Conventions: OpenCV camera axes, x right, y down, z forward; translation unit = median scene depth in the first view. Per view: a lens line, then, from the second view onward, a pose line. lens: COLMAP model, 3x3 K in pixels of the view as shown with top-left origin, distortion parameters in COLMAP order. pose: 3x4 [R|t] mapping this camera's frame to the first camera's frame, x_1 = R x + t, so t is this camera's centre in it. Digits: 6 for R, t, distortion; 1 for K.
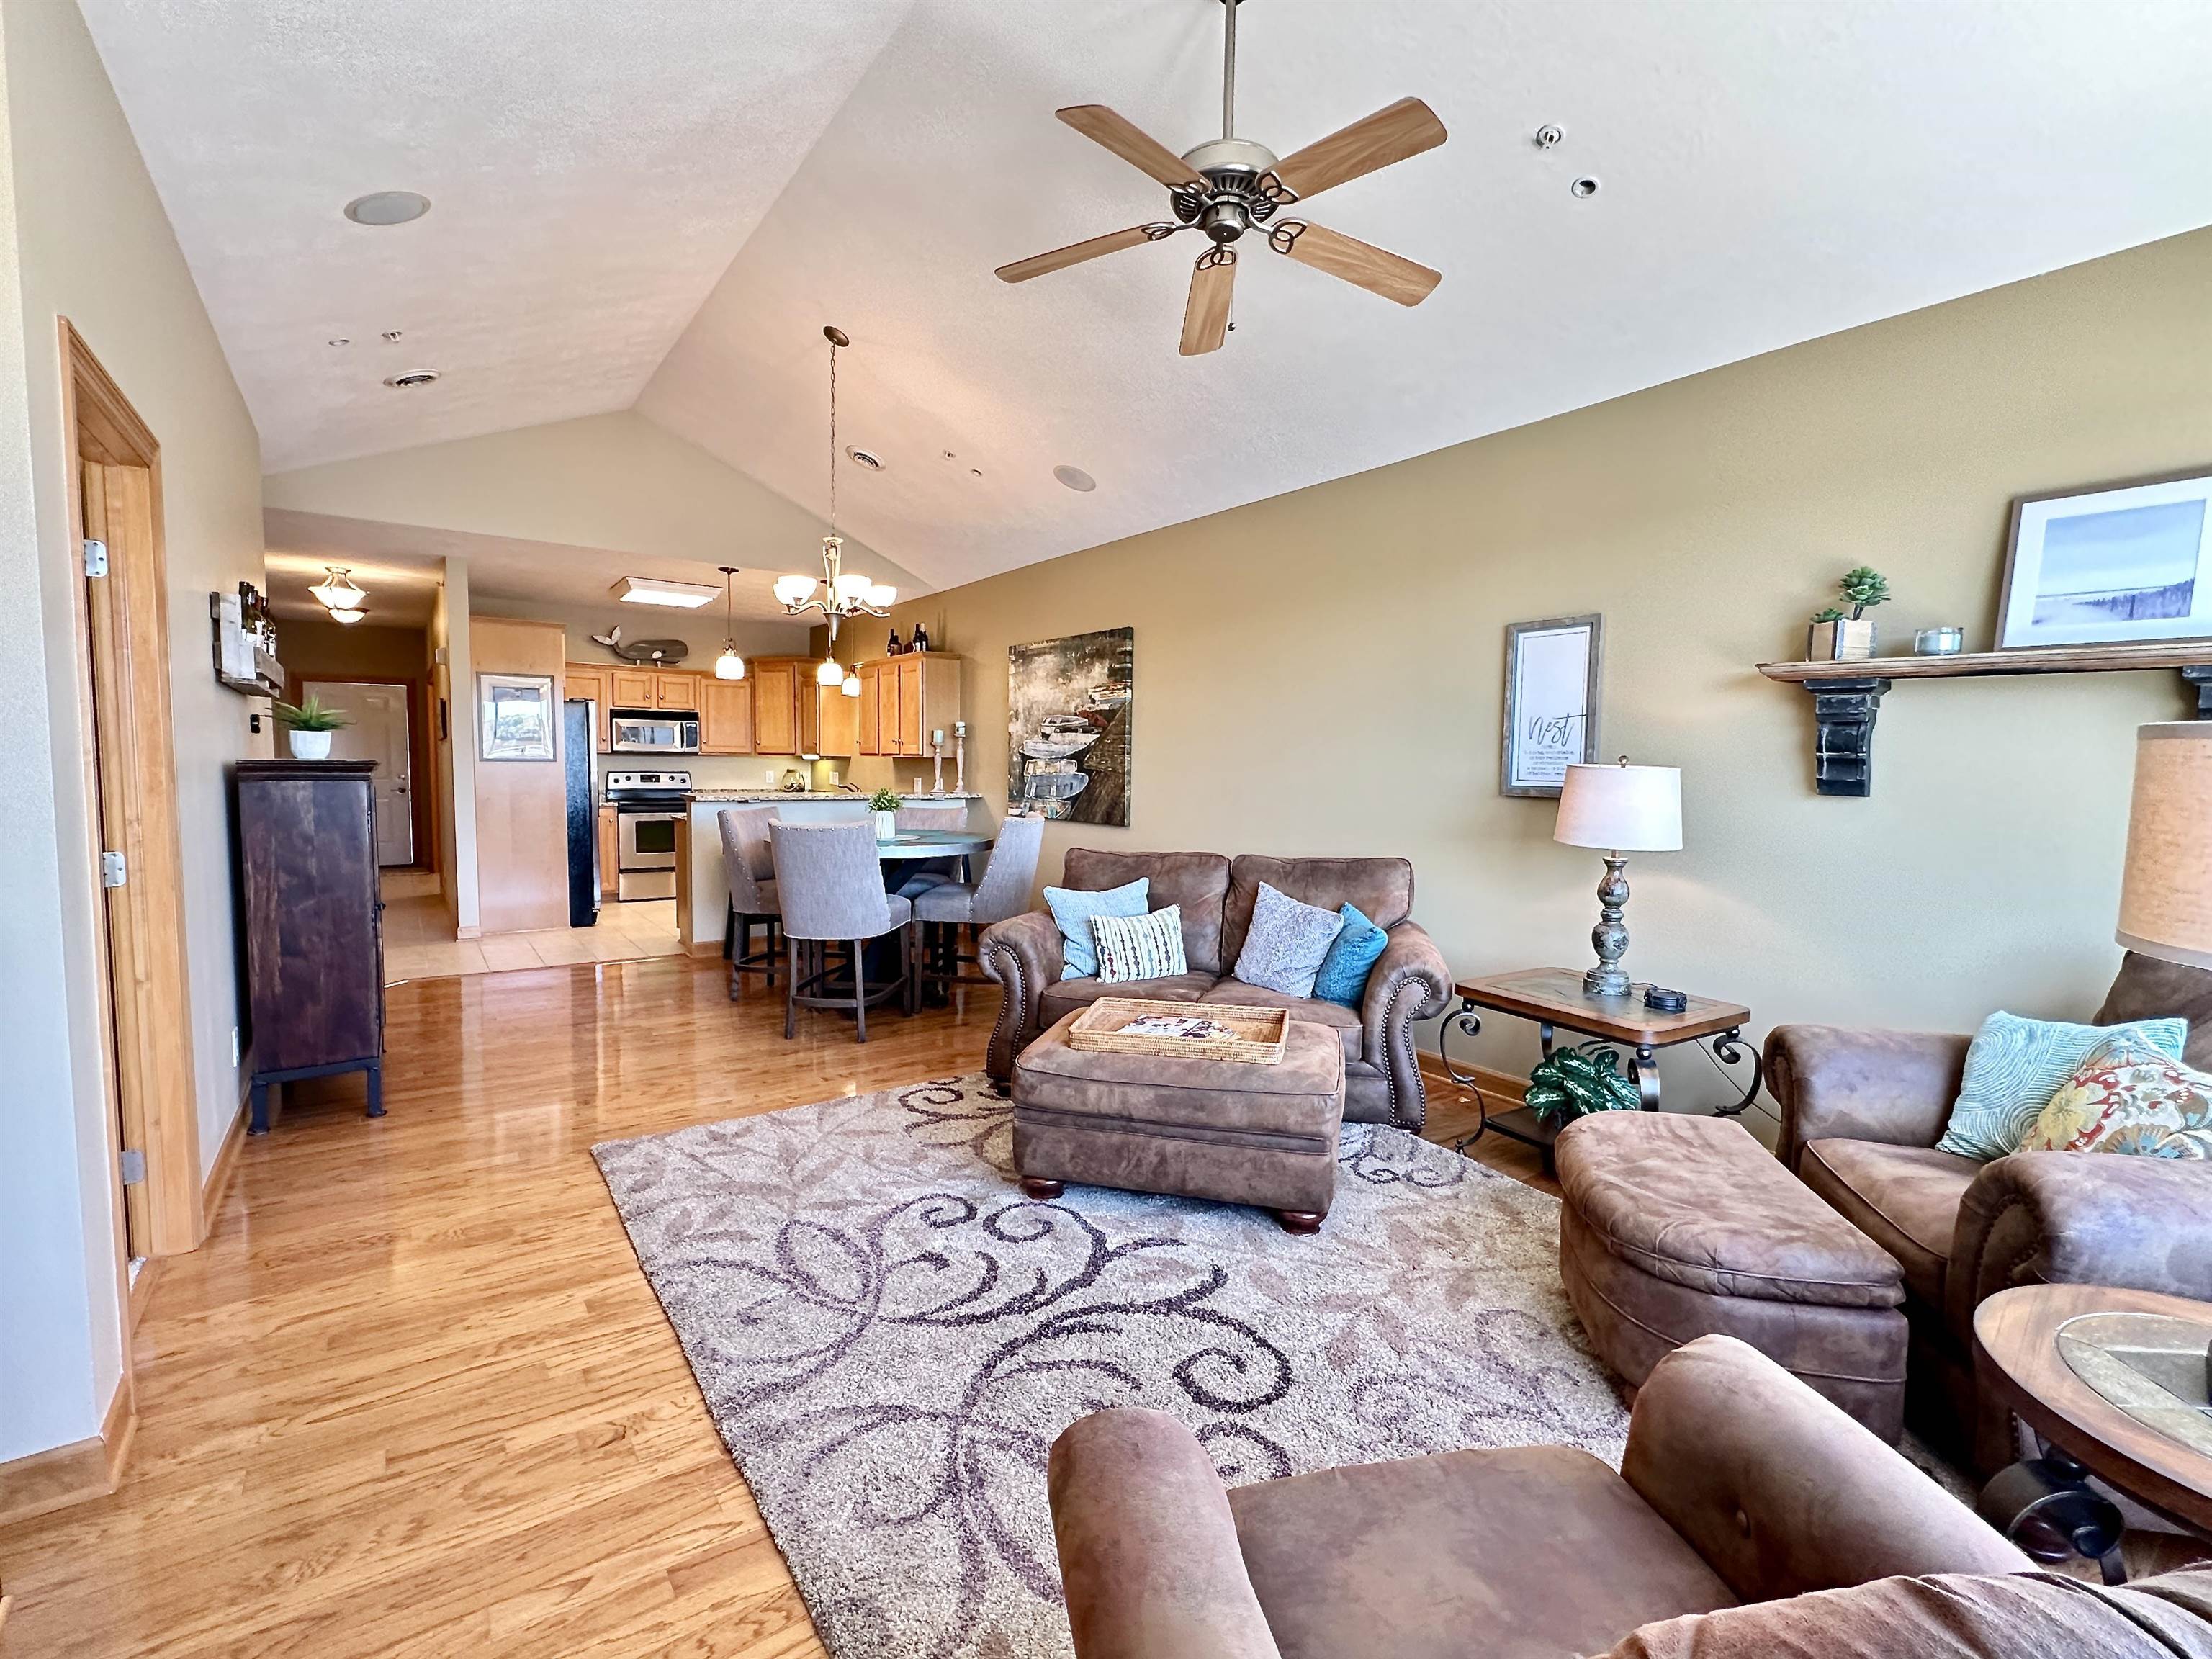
lens RADIAL K [[992.7, 0, 1105.6], [0, 992.7, 830.6], [0, 0, 1]] dist [-0.004229, -0.000539]
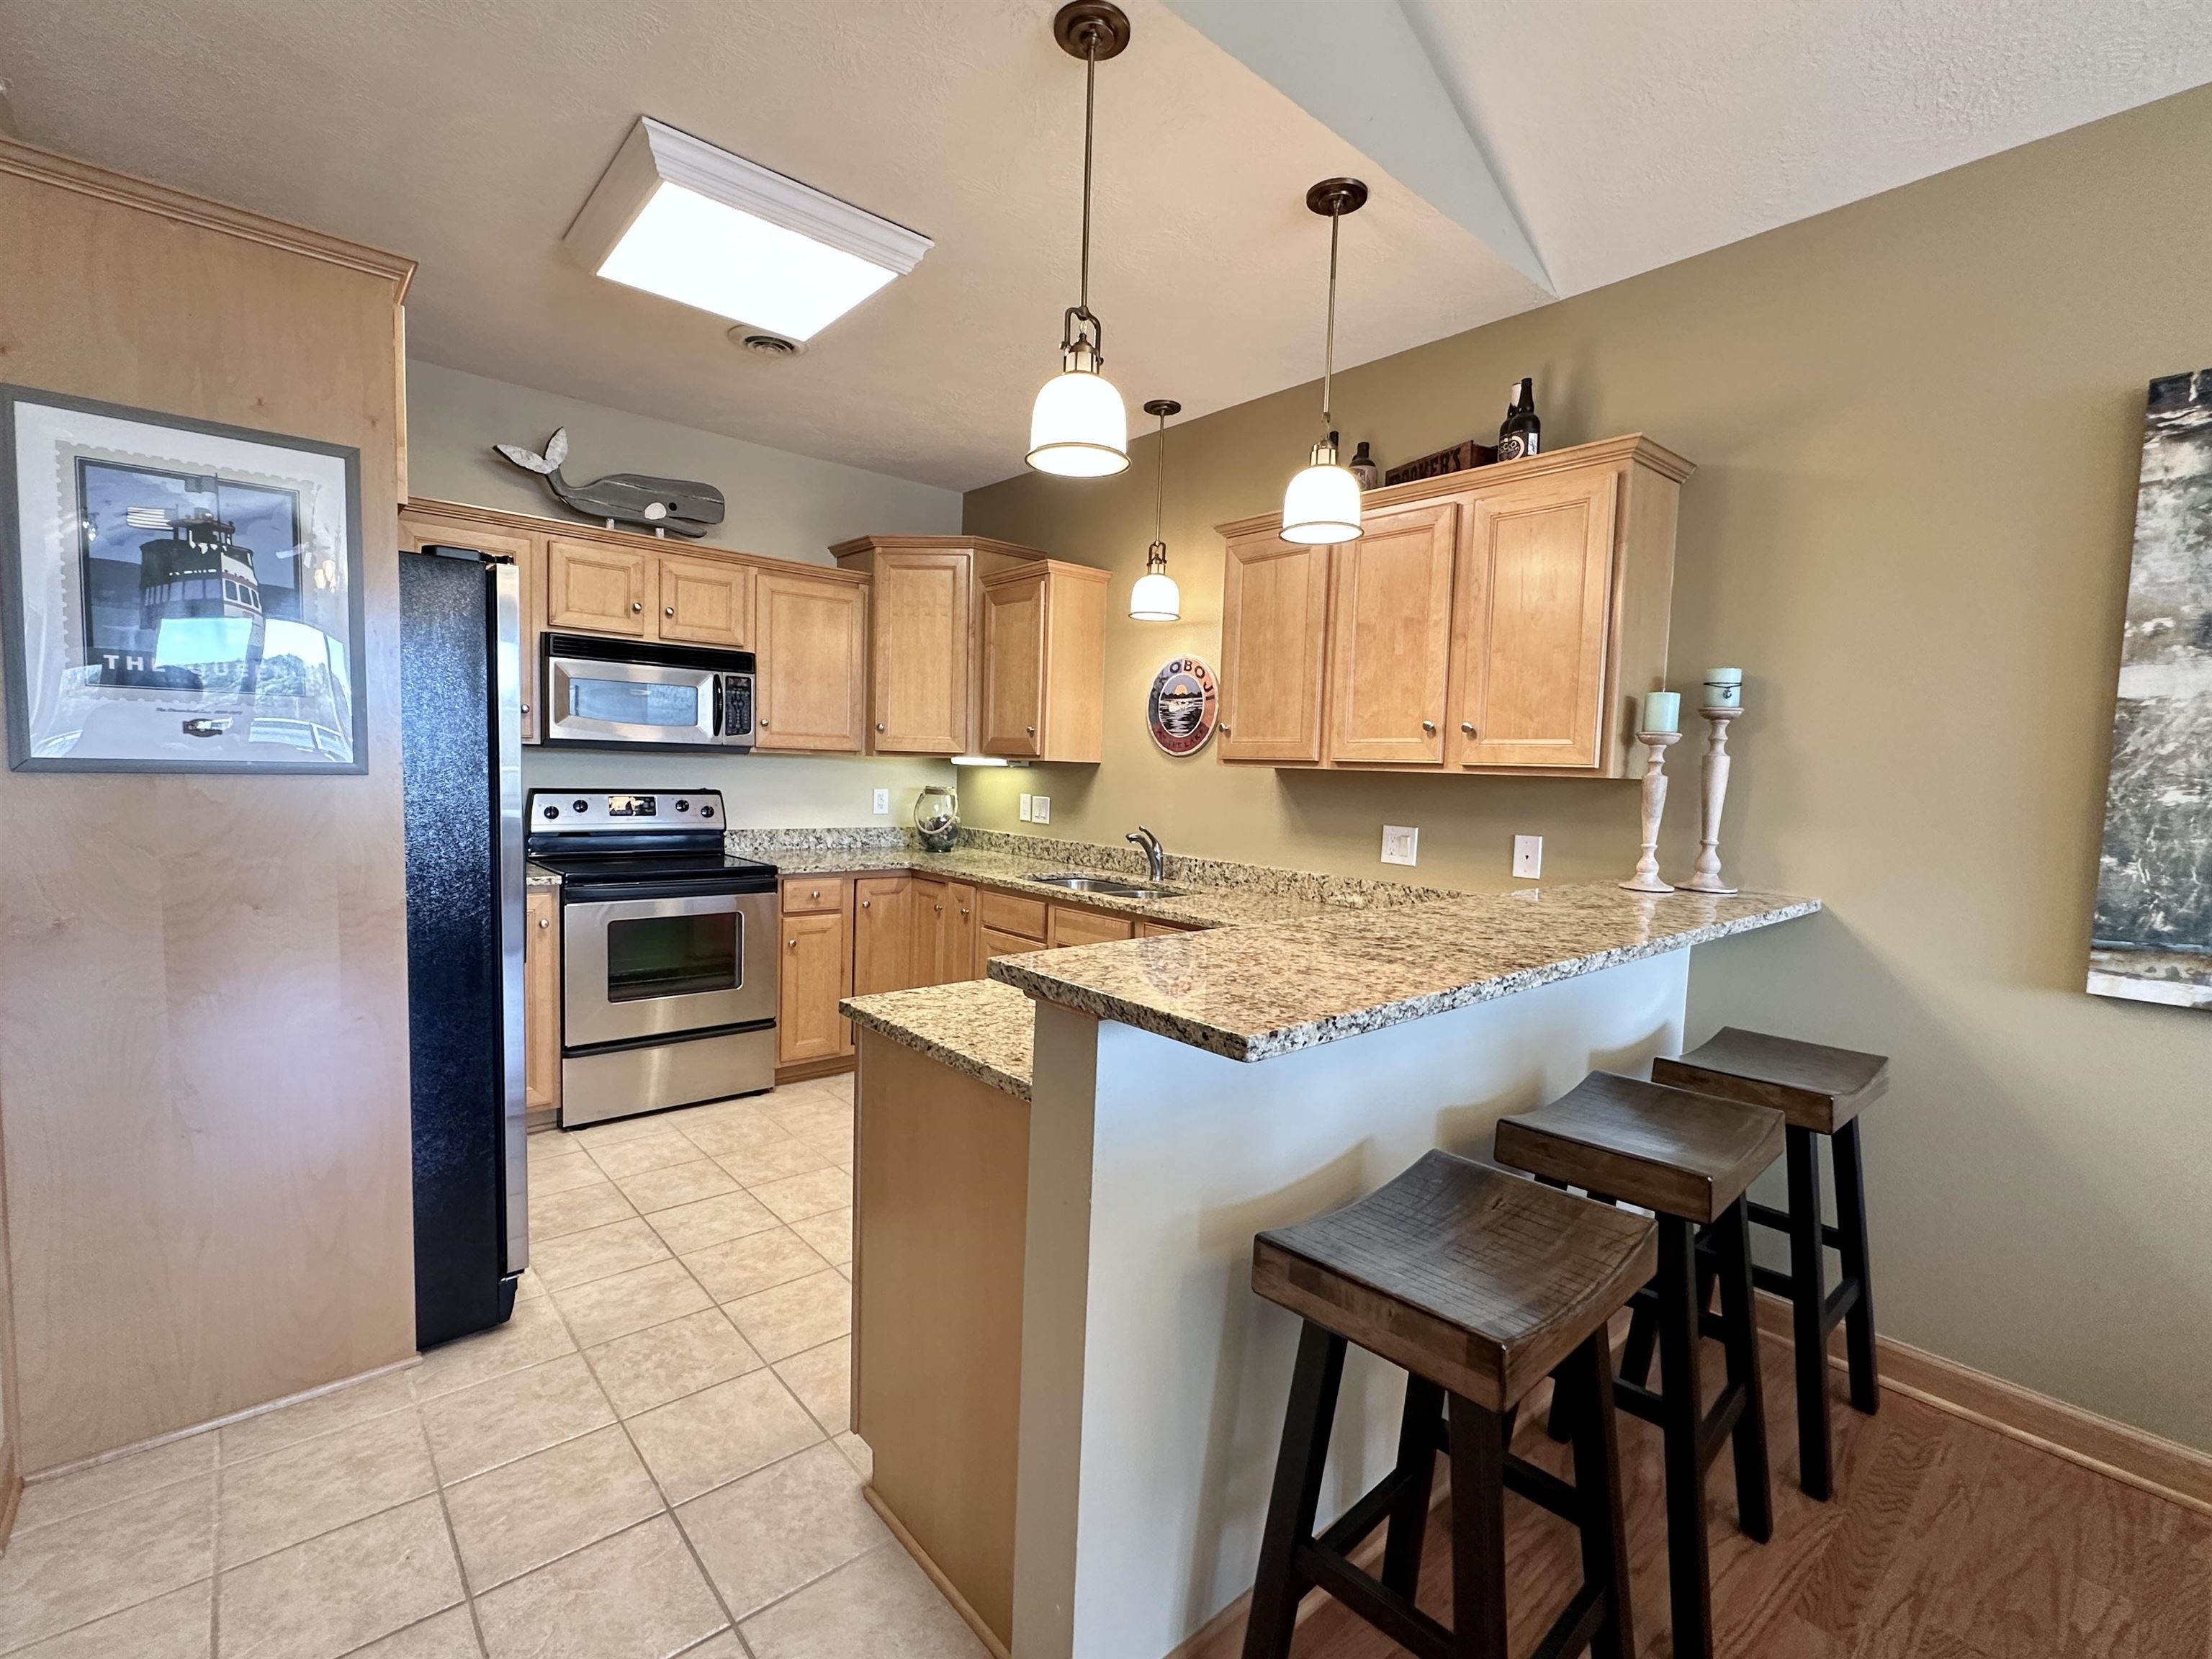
lens RADIAL K [[992.7, 0, 1109.0], [0, 992.7, 833.4], [0, 0, 1]] dist [-0.004229, -0.000539]
pose [[0.995327, 0.011324, 0.095896, -0.800785], [-0.011627, 0.999929, 0.002606, -0.119969], [-0.095859, -0.003709, 0.995388, 1.505907]]
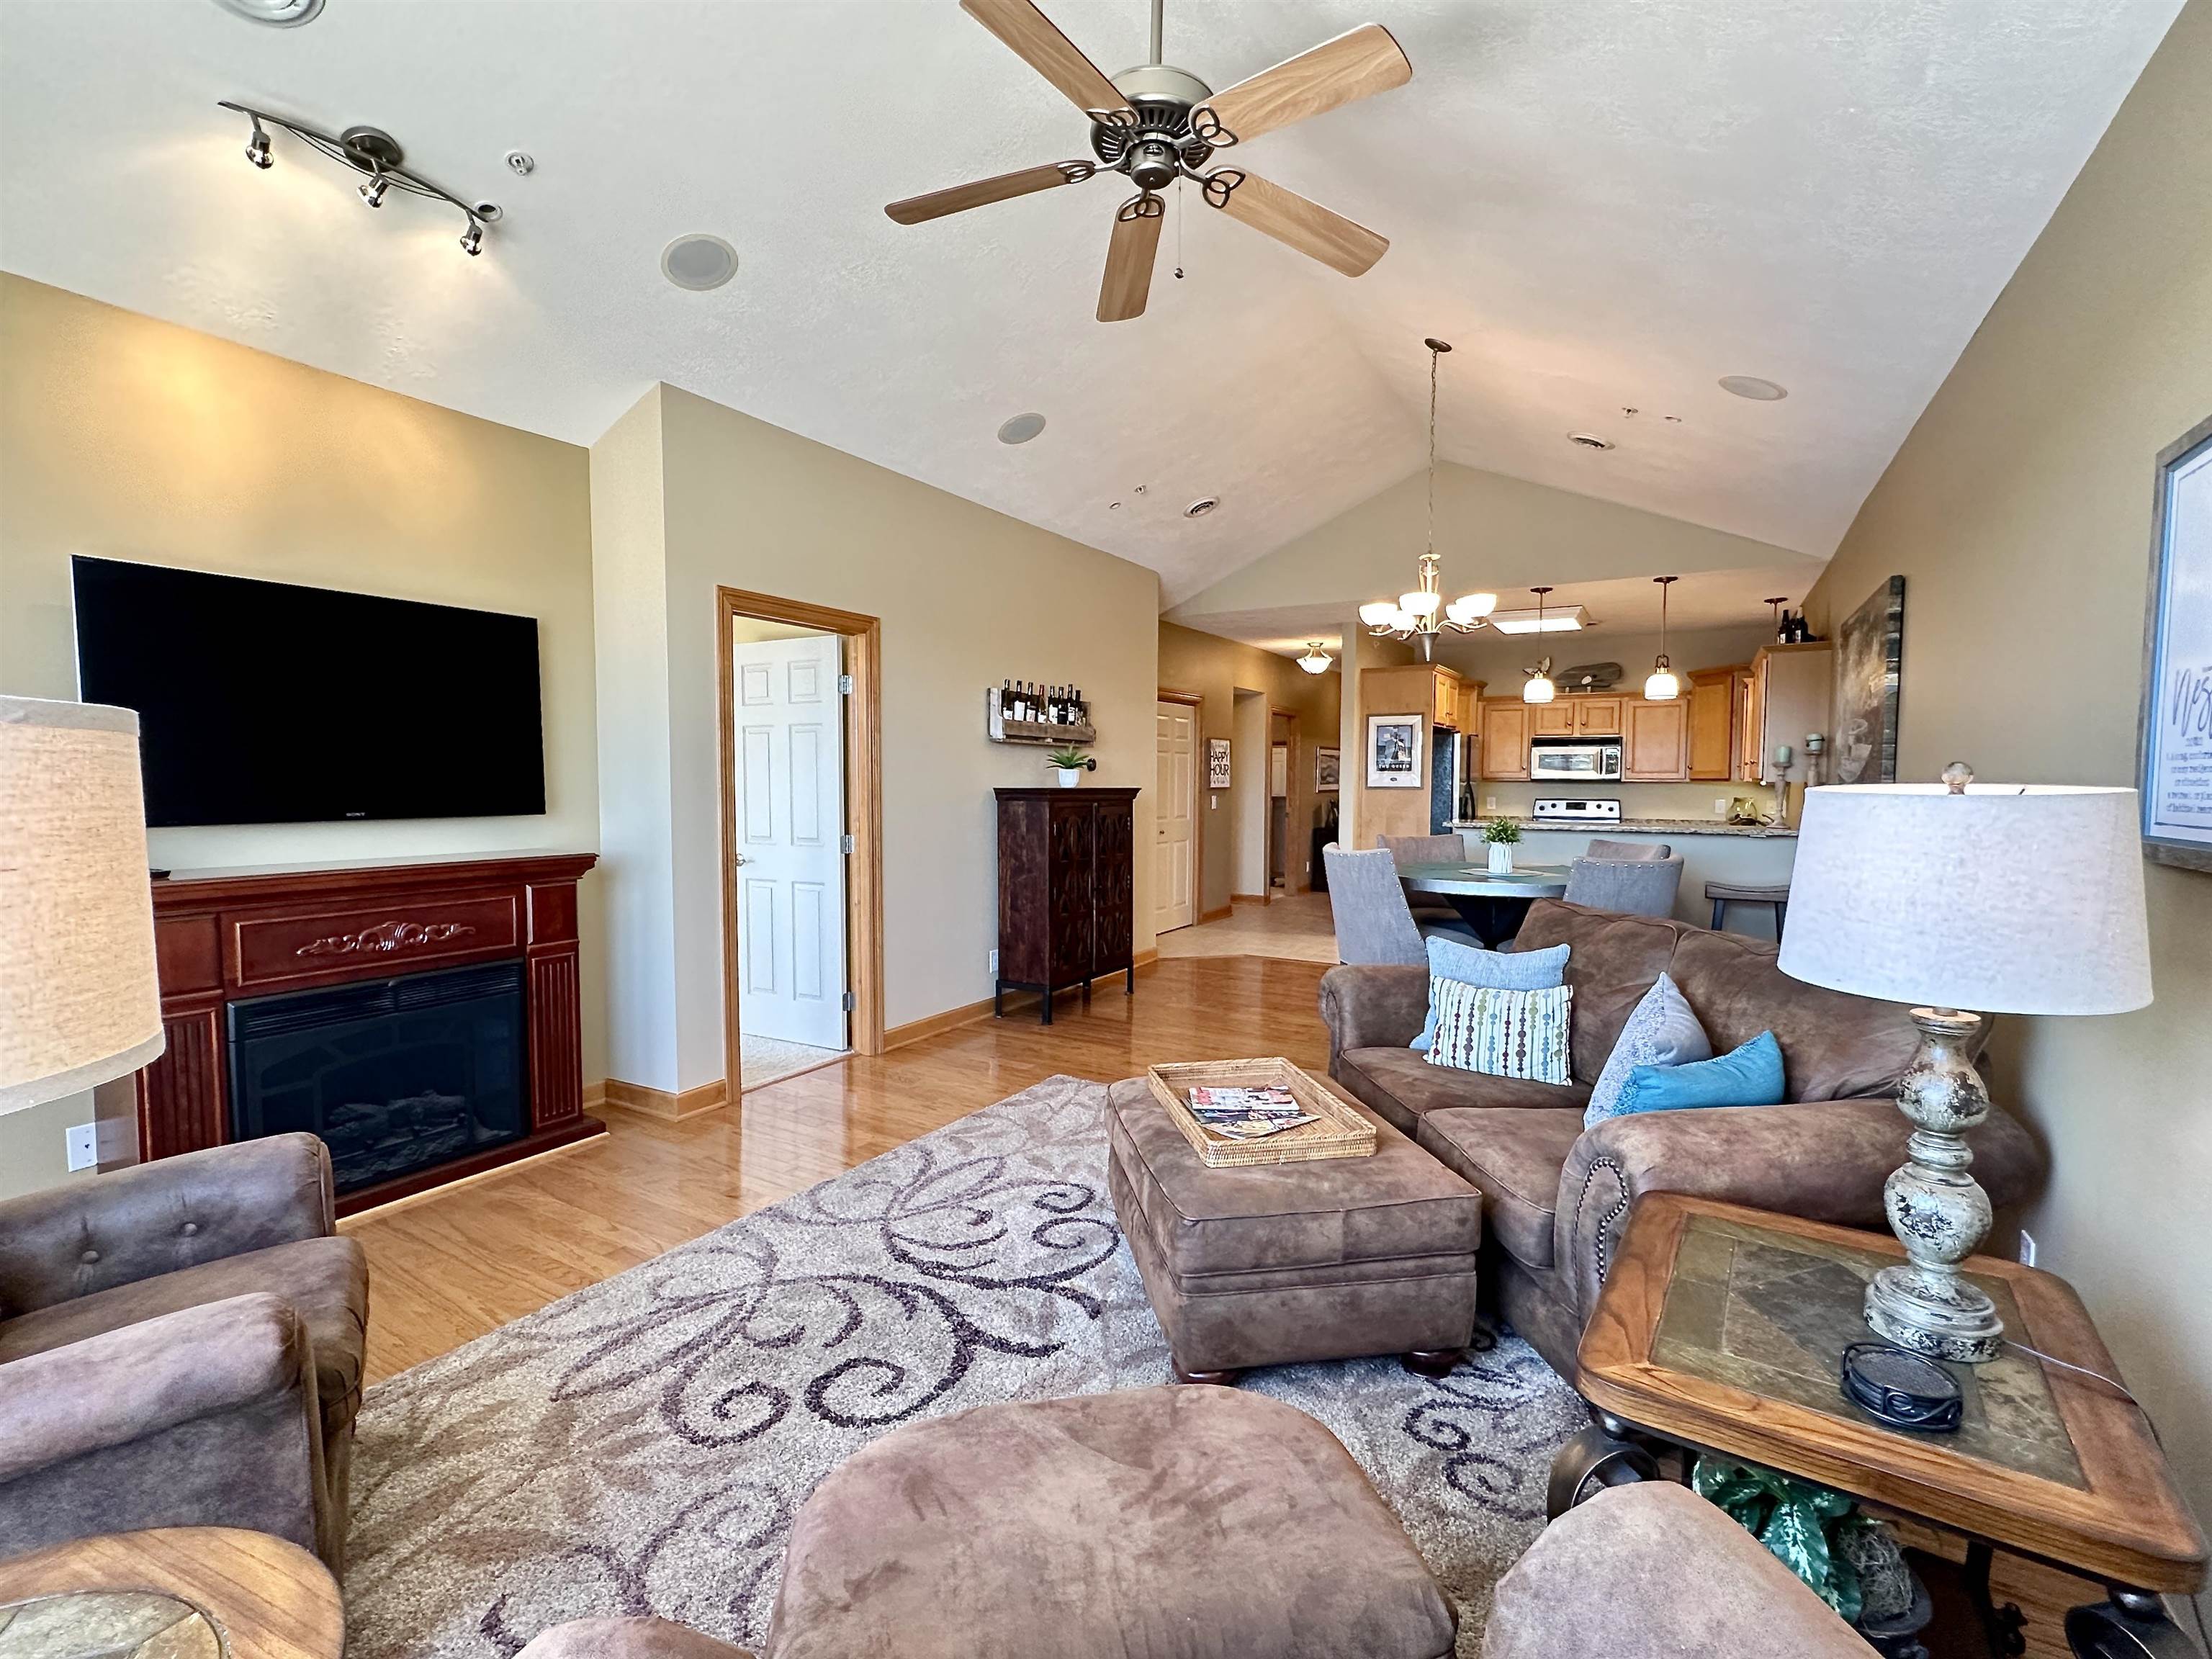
lens RADIAL K [[992.7, 0, 1109.5], [0, 992.7, 829.2], [0, 0, 1]] dist [-0.004229, -0.000539]
pose [[0.405388, 0.034579, -0.913491, 0.684226], [-0.062109, 0.998017, 0.010216, -0.028907], [0.912033, 0.052594, 0.406731, 0.475352]]
